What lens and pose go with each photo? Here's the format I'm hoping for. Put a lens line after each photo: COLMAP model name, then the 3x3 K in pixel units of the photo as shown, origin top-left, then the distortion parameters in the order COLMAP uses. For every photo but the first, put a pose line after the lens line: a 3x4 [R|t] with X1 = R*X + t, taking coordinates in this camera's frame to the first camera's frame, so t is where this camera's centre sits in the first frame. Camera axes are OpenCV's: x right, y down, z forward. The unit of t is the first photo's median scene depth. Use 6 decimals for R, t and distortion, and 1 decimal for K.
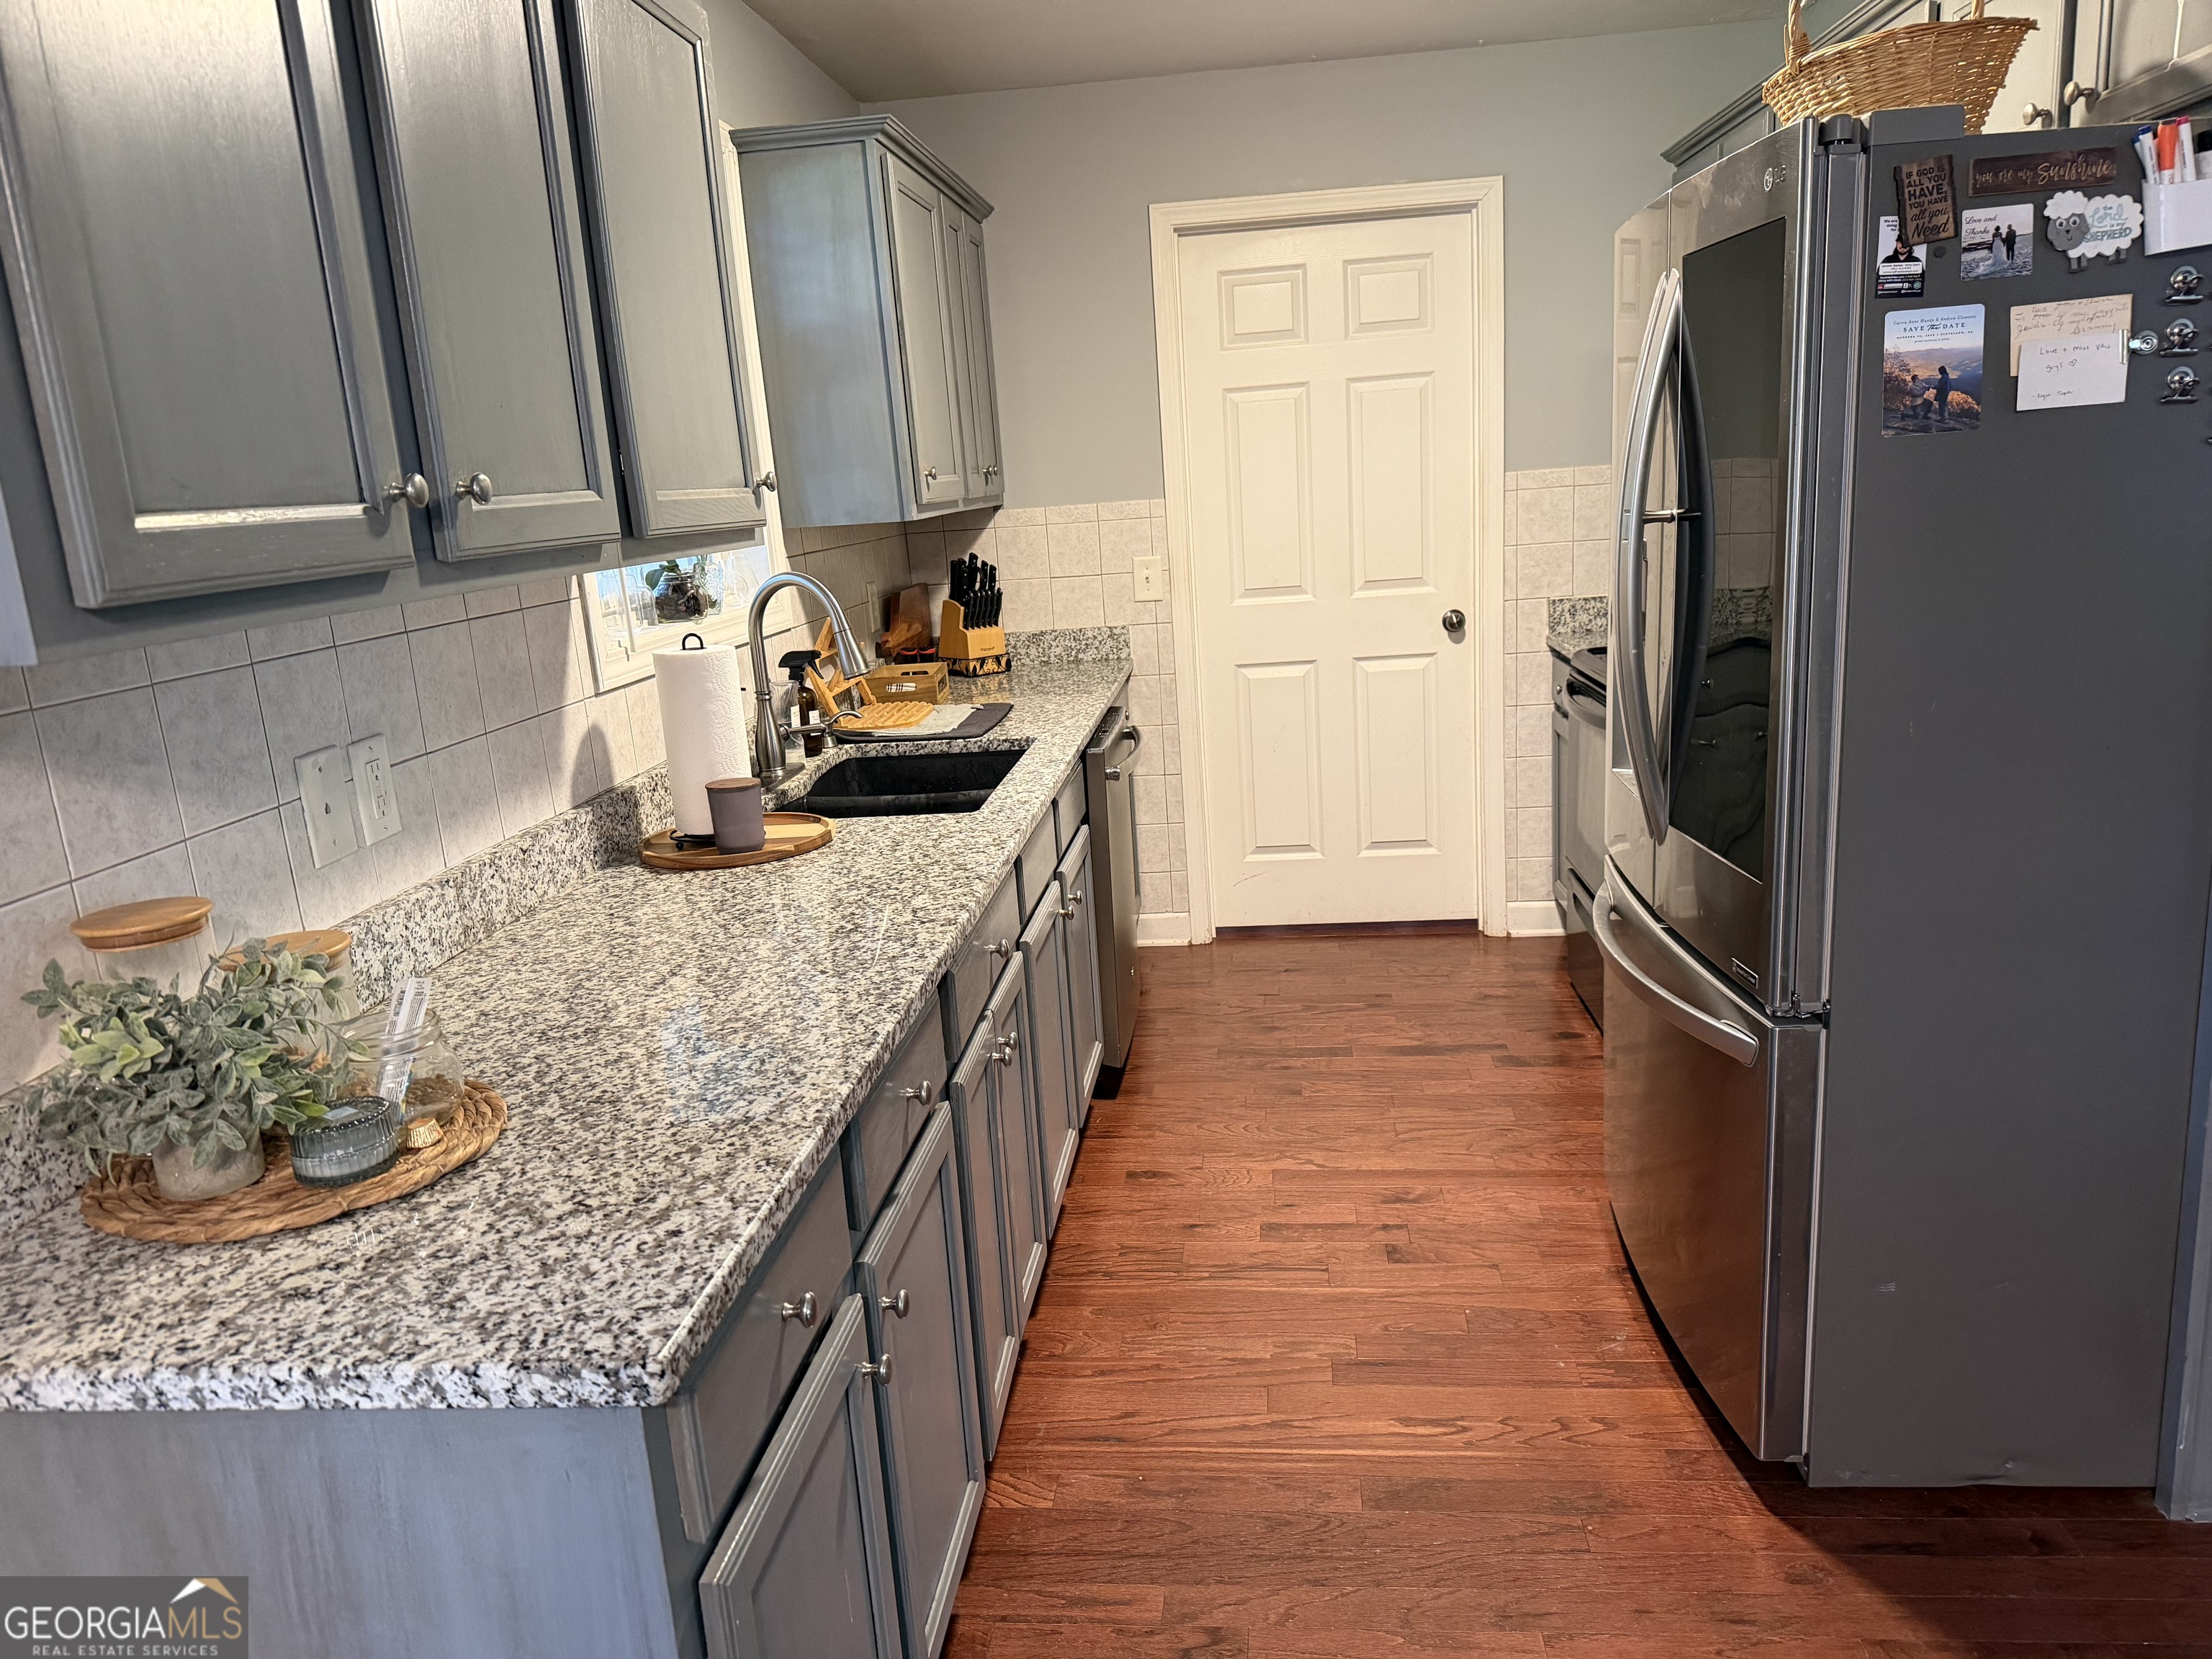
lens RADIAL K [[1557.1, 0, 1110.7], [0, 1557.1, 843.4], [0, 0, 1]] dist [0.036885, -0.039916]
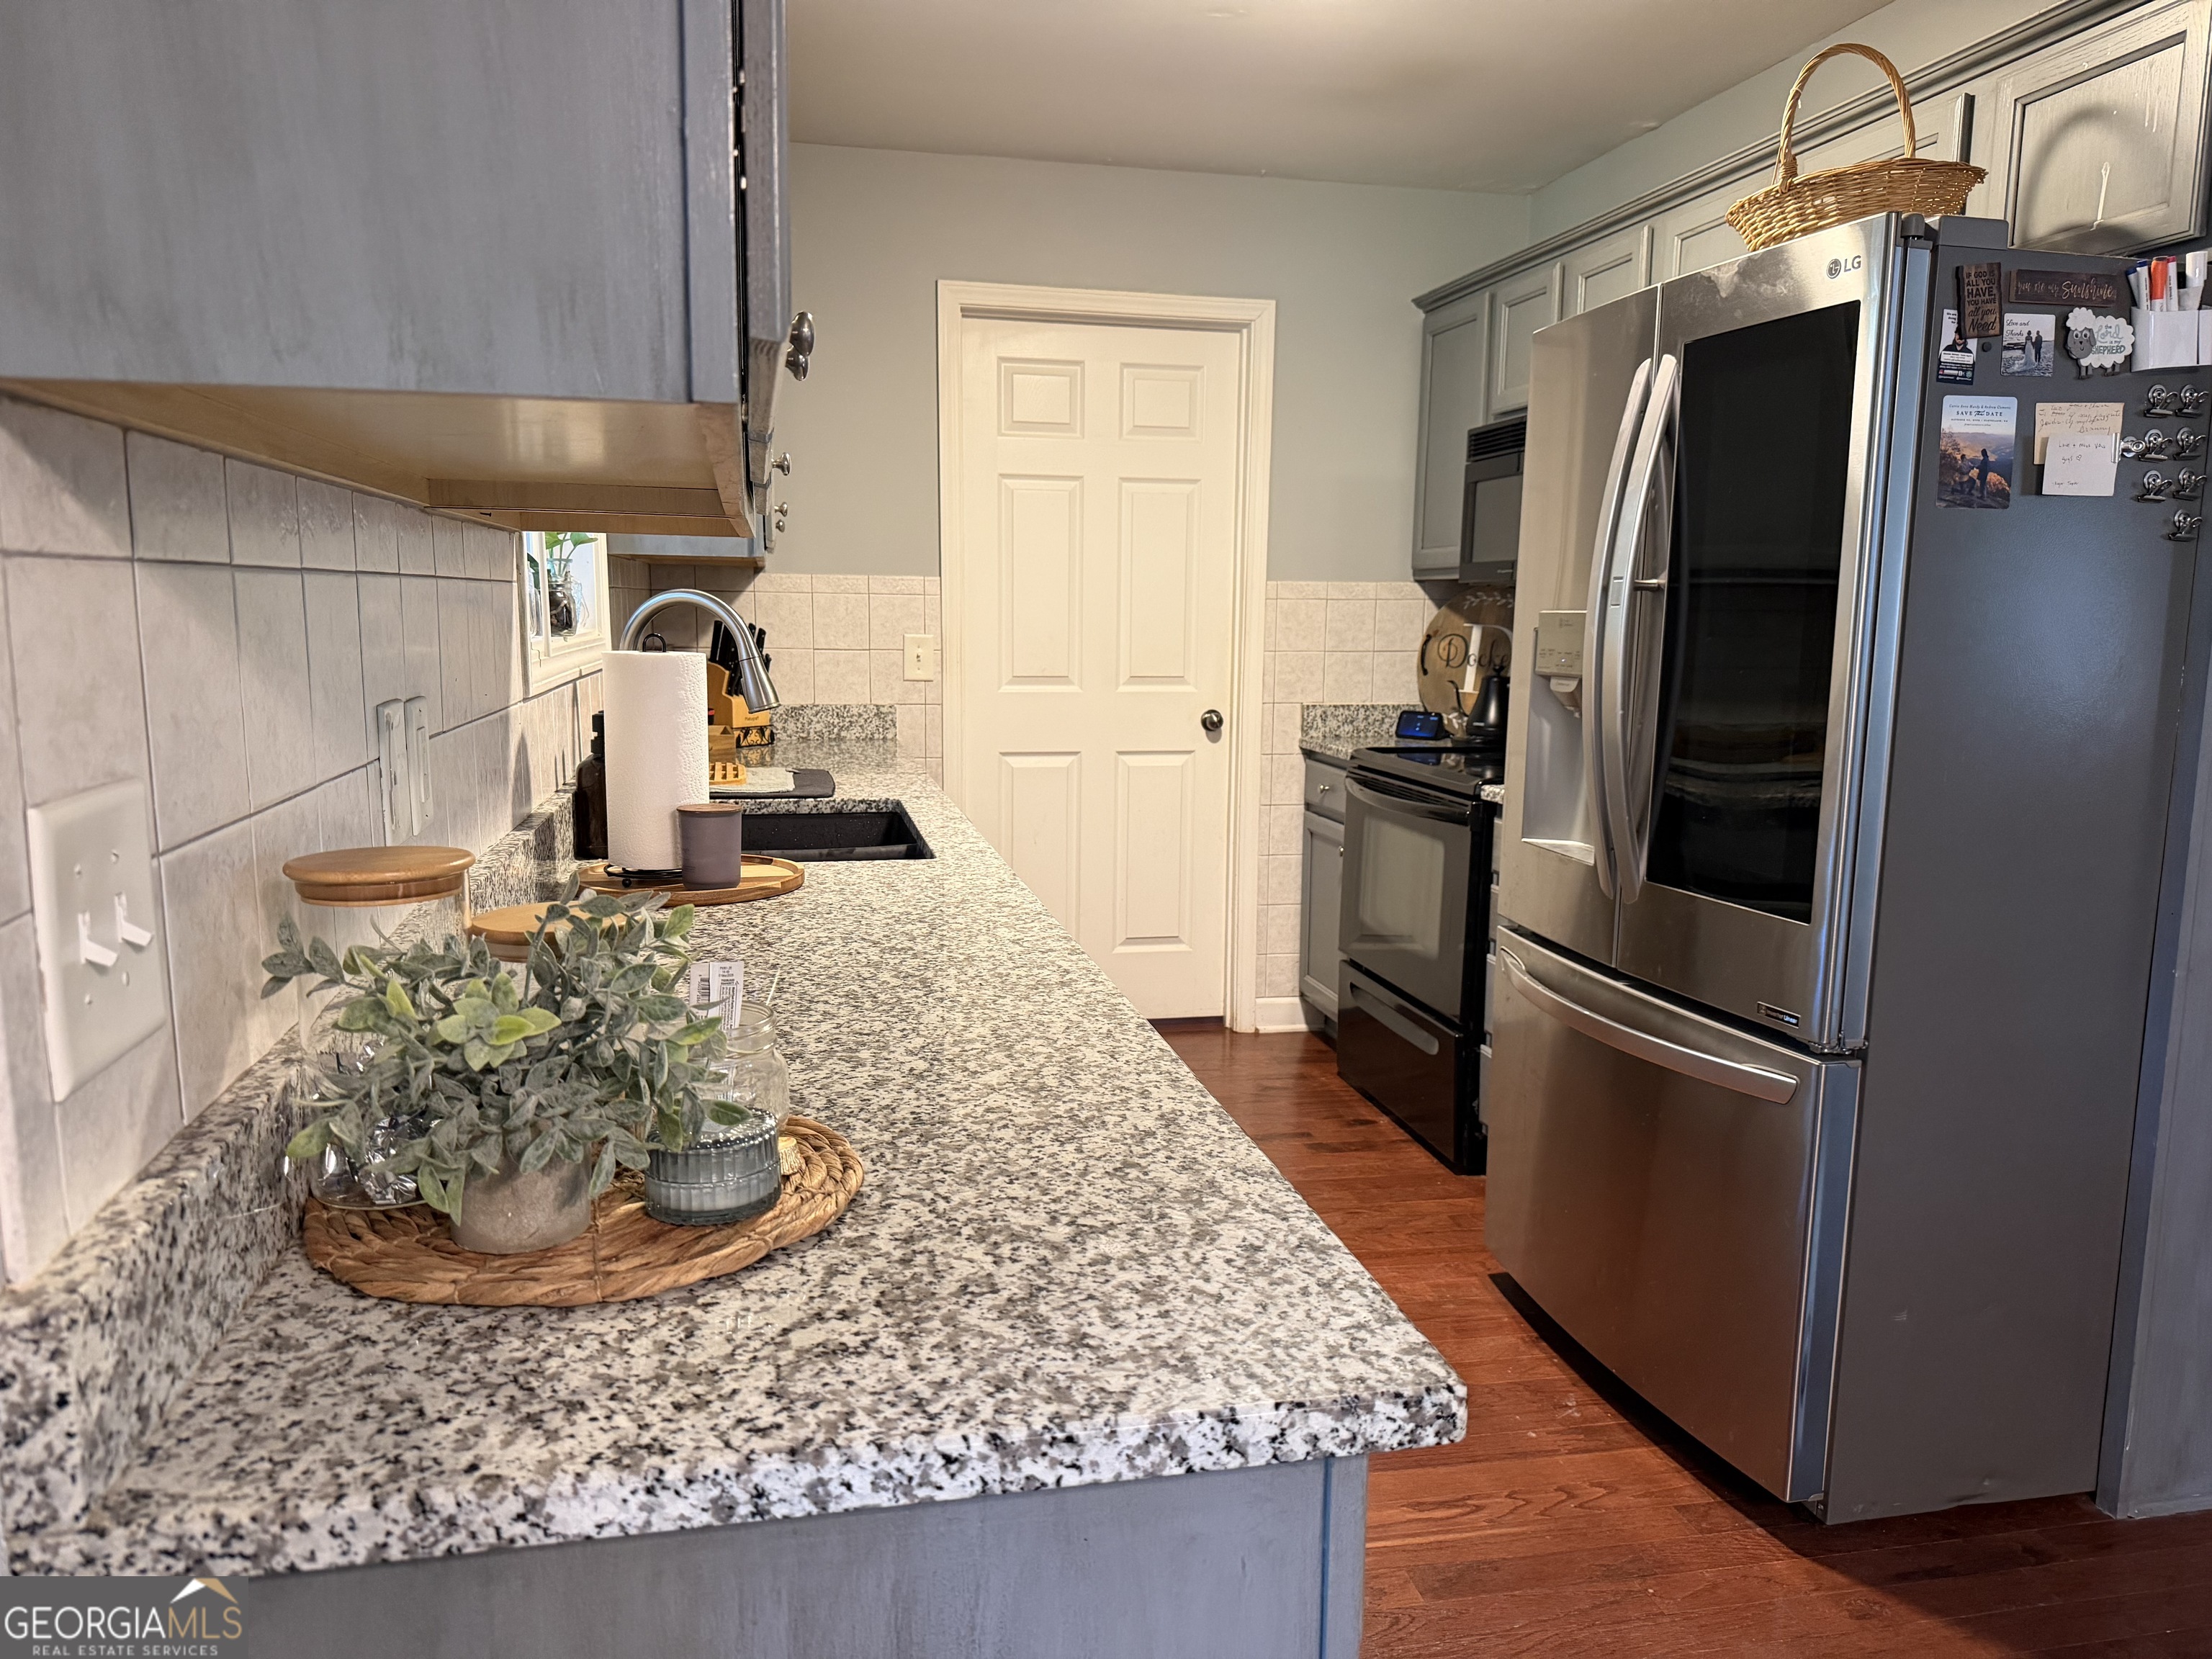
lens RADIAL K [[1557.1, 0, 1111.3], [0, 1557.1, 835.3], [0, 0, 1]] dist [0.036885, -0.039916]
pose [[0.950815, 0.032688, 0.308030, -0.392514], [-0.003208, 0.995402, -0.095730, 0.076532], [-0.309743, 0.090033, 0.946548, 0.167643]]
